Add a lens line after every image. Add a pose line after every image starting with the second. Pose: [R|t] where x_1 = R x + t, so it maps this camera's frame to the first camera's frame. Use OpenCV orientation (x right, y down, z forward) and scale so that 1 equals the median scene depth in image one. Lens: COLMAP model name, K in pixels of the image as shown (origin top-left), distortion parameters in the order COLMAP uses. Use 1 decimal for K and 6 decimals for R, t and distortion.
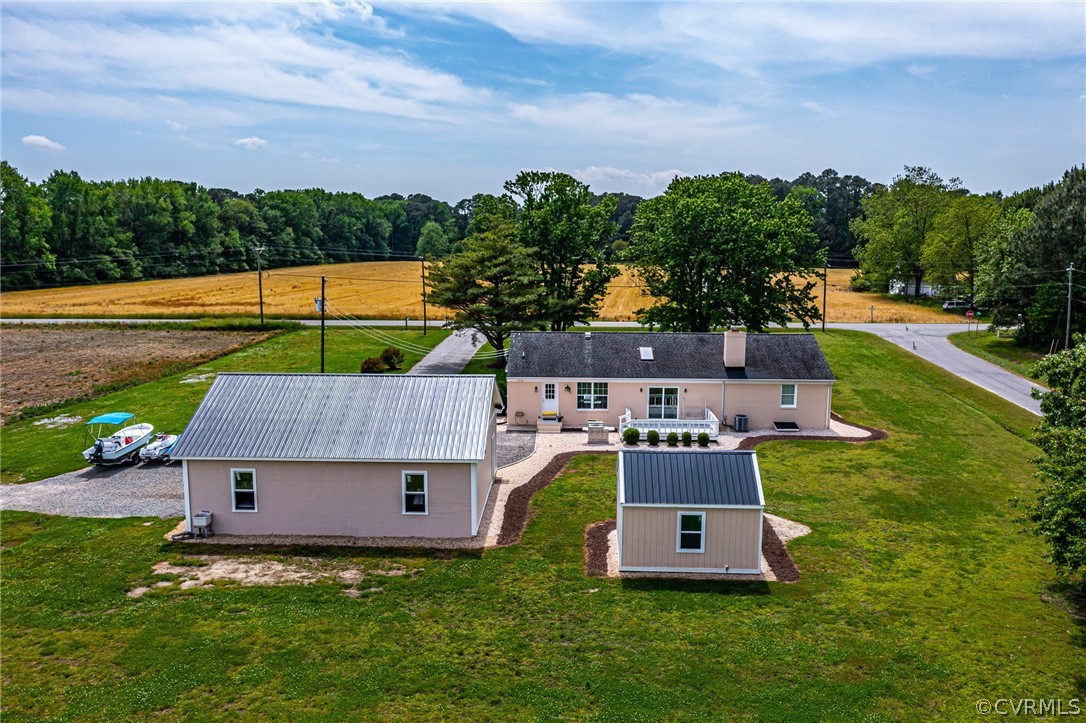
lens RADIAL K [[879.9, 0, 545.1], [0, 879.9, 357.7], [0, 0, 1]] dist [-0.022070, 0.014157]
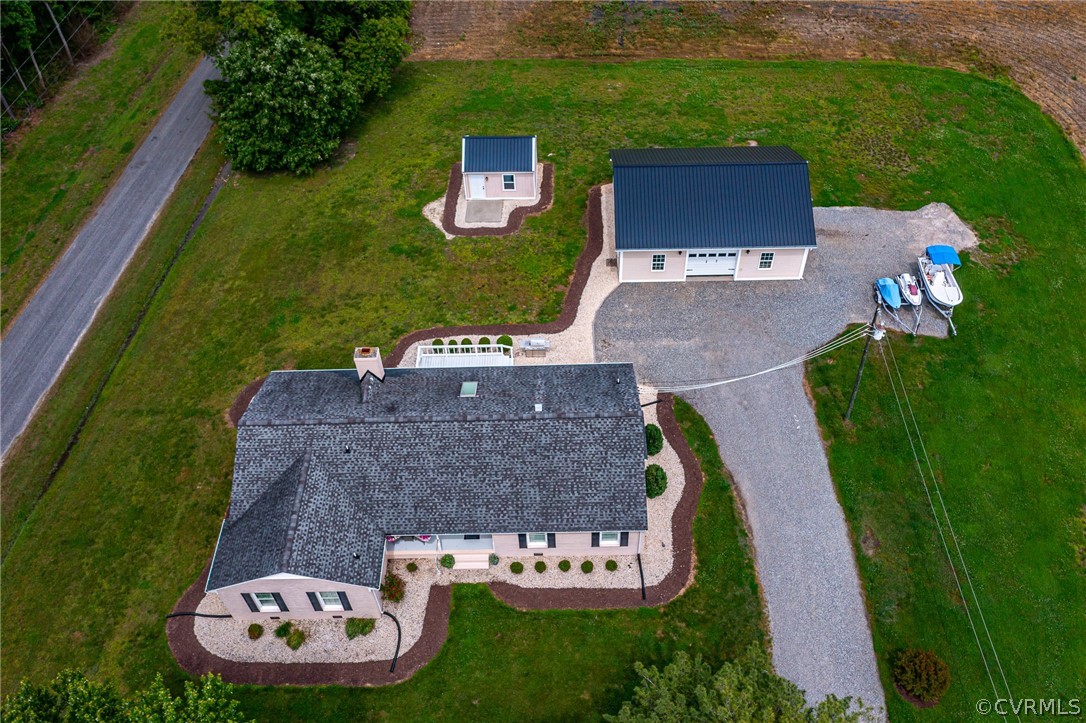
lens RADIAL K [[879.9, 0, 543.1], [0, 879.9, 365.0], [0, 0, 1]] dist [-0.022070, 0.014157]
pose [[-0.999453, 0.030221, 0.013423, 0.054752], [0.027797, 0.547974, 0.836033, -1.177897], [0.017910, 0.835949, -0.548515, 2.409243]]
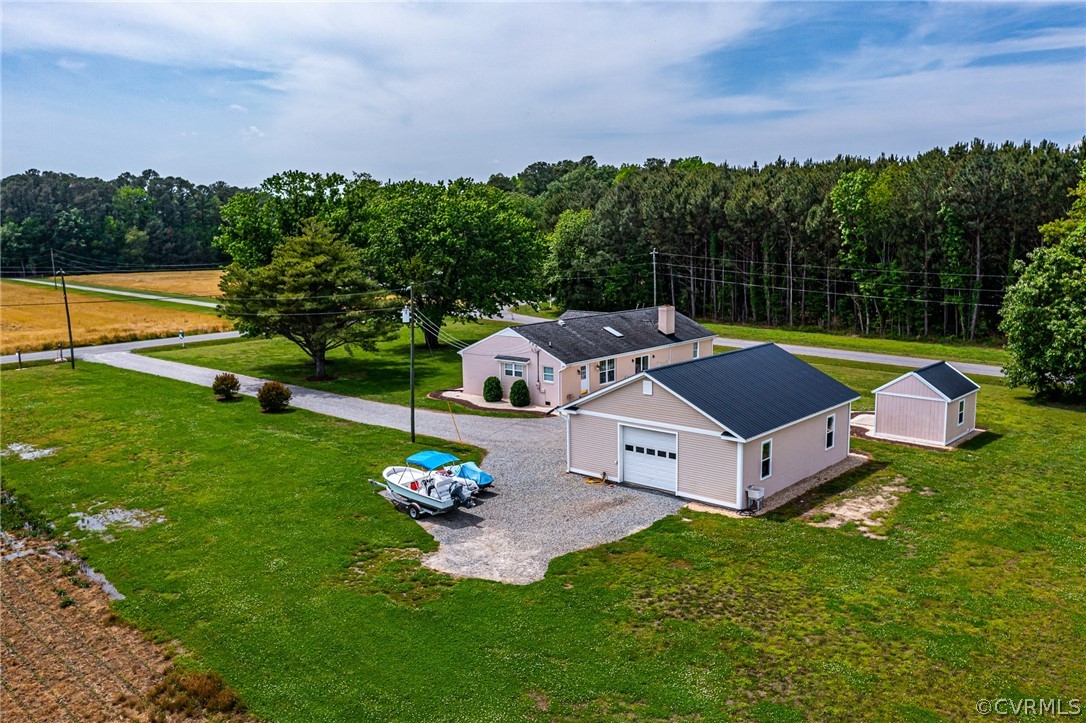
lens RADIAL K [[879.9, 0, 552.6], [0, 879.9, 366.1], [0, 0, 1]] dist [-0.022070, 0.014157]
pose [[0.638380, -0.132152, 0.758292, -1.430754], [0.126278, 0.989784, 0.066186, -0.081467], [-0.759292, 0.053503, 0.648547, 0.491269]]
